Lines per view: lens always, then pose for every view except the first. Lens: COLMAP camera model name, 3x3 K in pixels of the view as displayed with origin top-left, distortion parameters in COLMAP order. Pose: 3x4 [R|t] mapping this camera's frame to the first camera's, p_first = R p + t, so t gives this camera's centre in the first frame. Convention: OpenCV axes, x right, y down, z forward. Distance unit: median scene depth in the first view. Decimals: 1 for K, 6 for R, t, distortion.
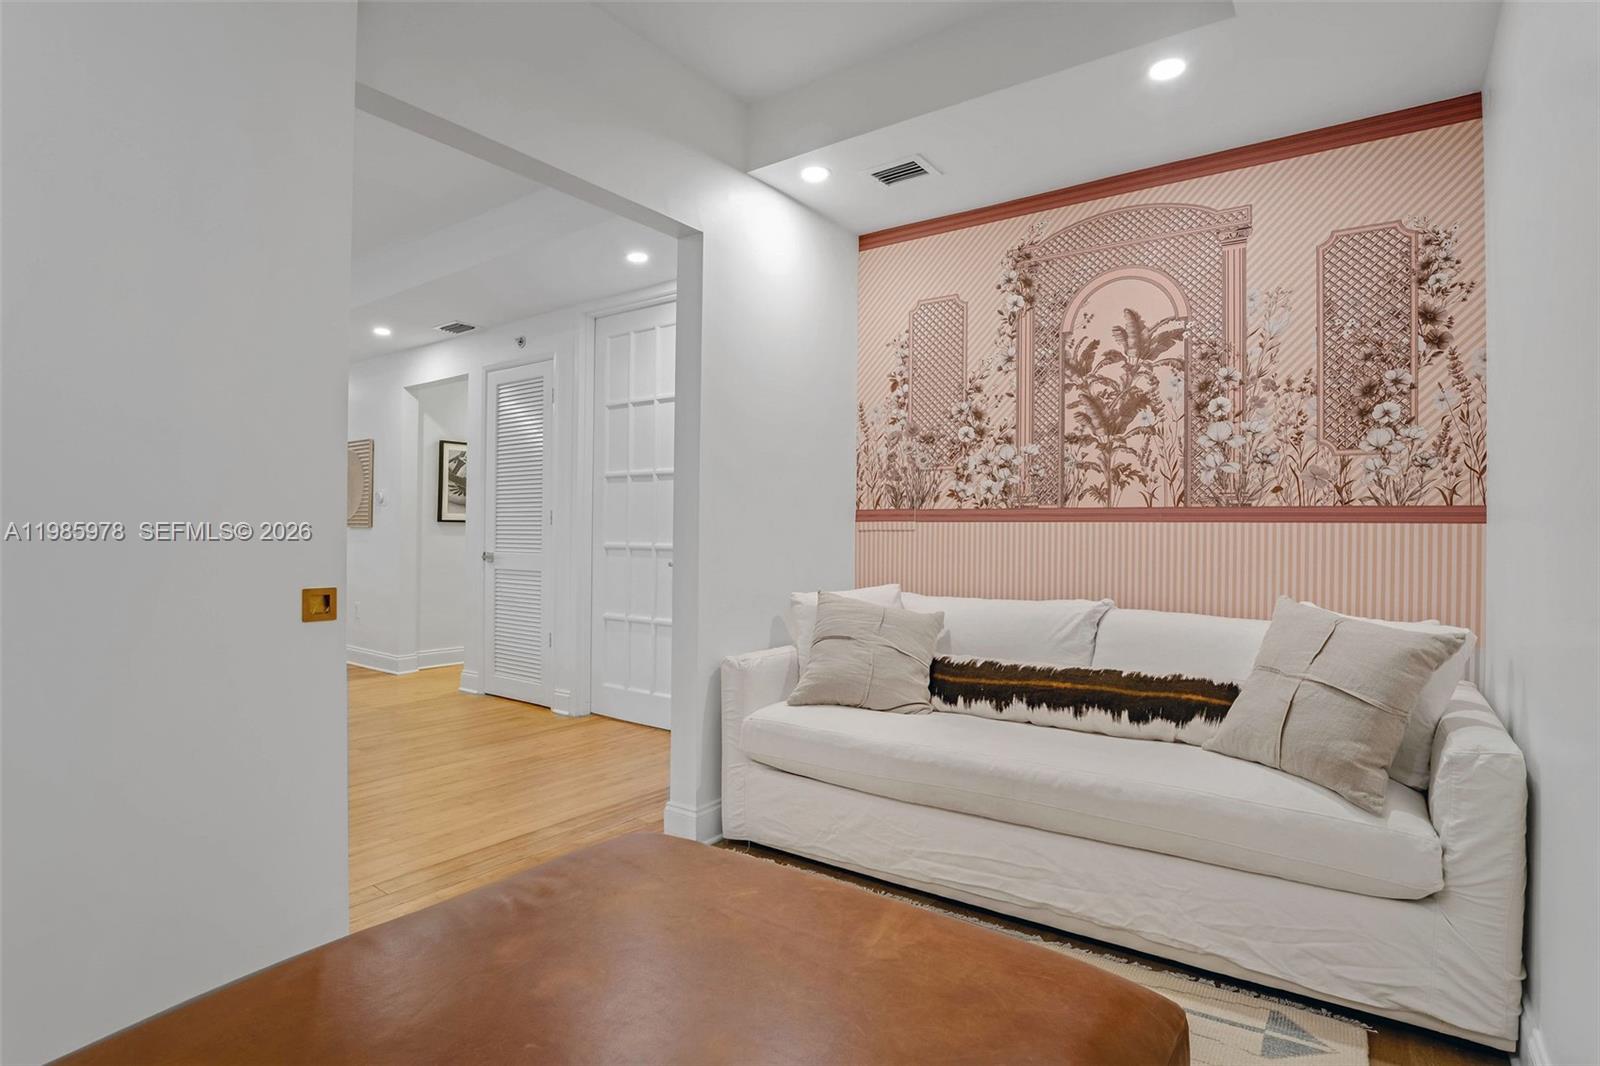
lens RADIAL K [[847.2, 0, 803.1], [0, 847.2, 540.9], [0, 0, 1]] dist [-0.046890, 0.006425]
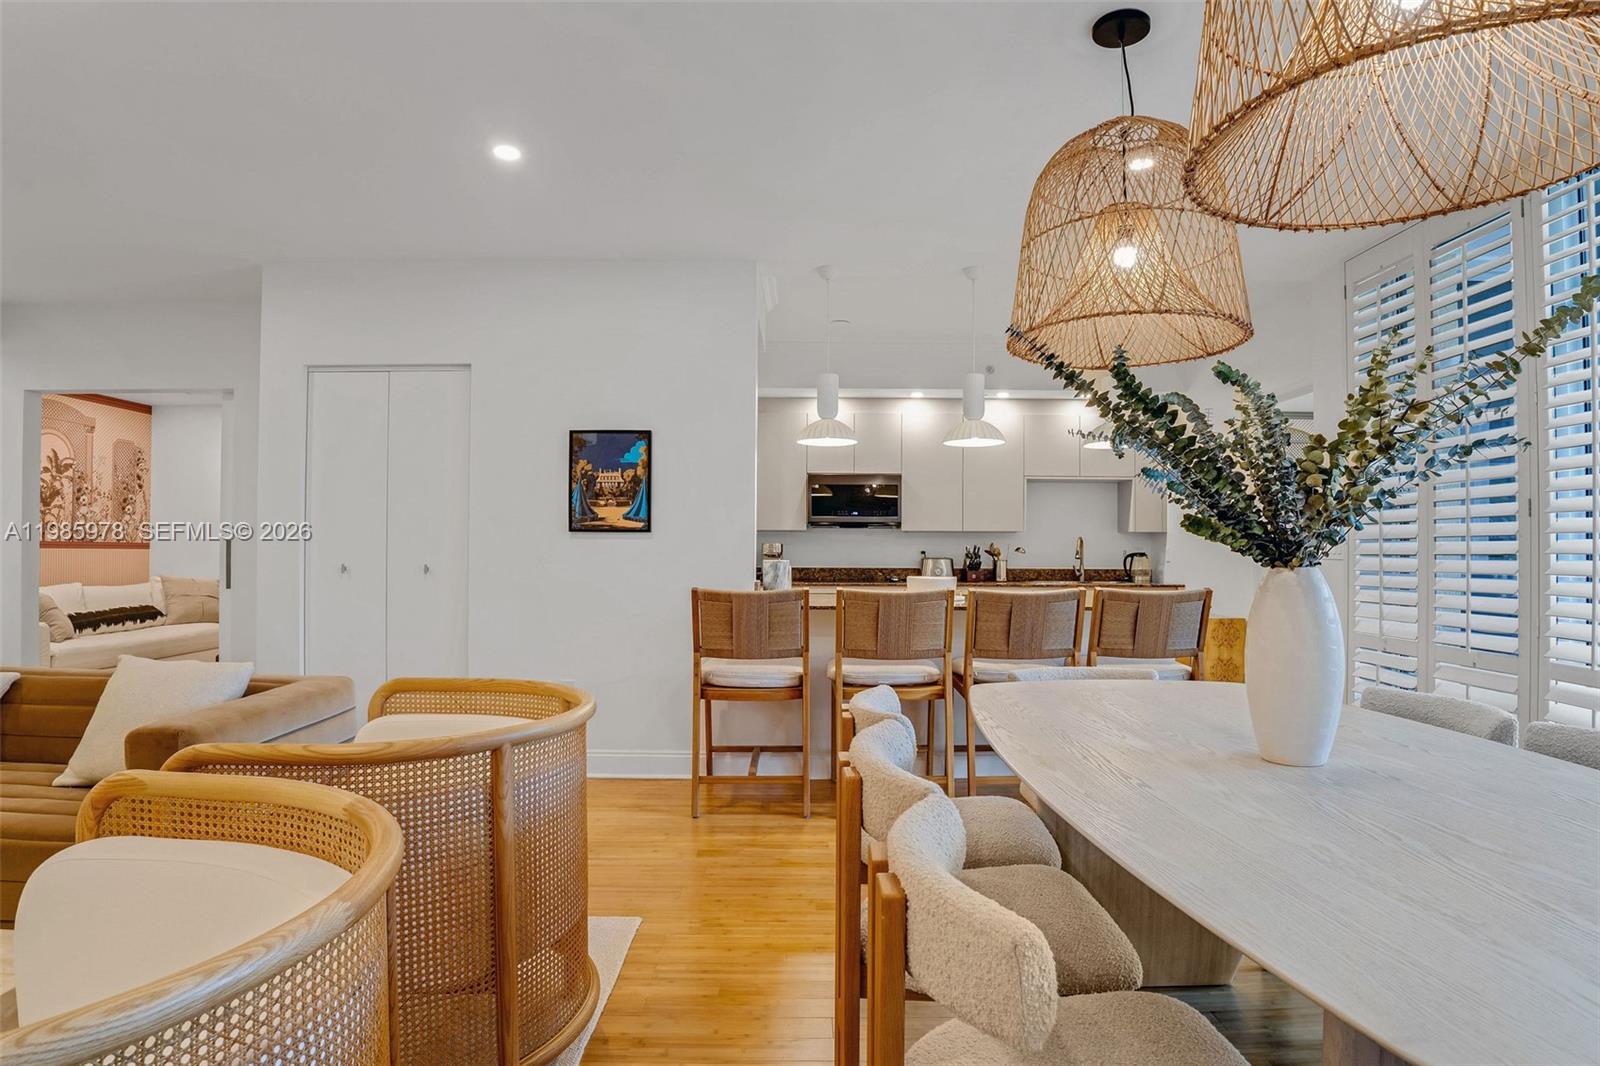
lens RADIAL K [[847.2, 0, 806.1], [0, 847.2, 534.2], [0, 0, 1]] dist [-0.046890, 0.006425]
pose [[-0.595636, 0.007092, 0.803223, -2.688078], [-0.003014, 0.999934, -0.011064, -0.044181], [-0.803249, -0.009011, -0.595576, 0.760523]]
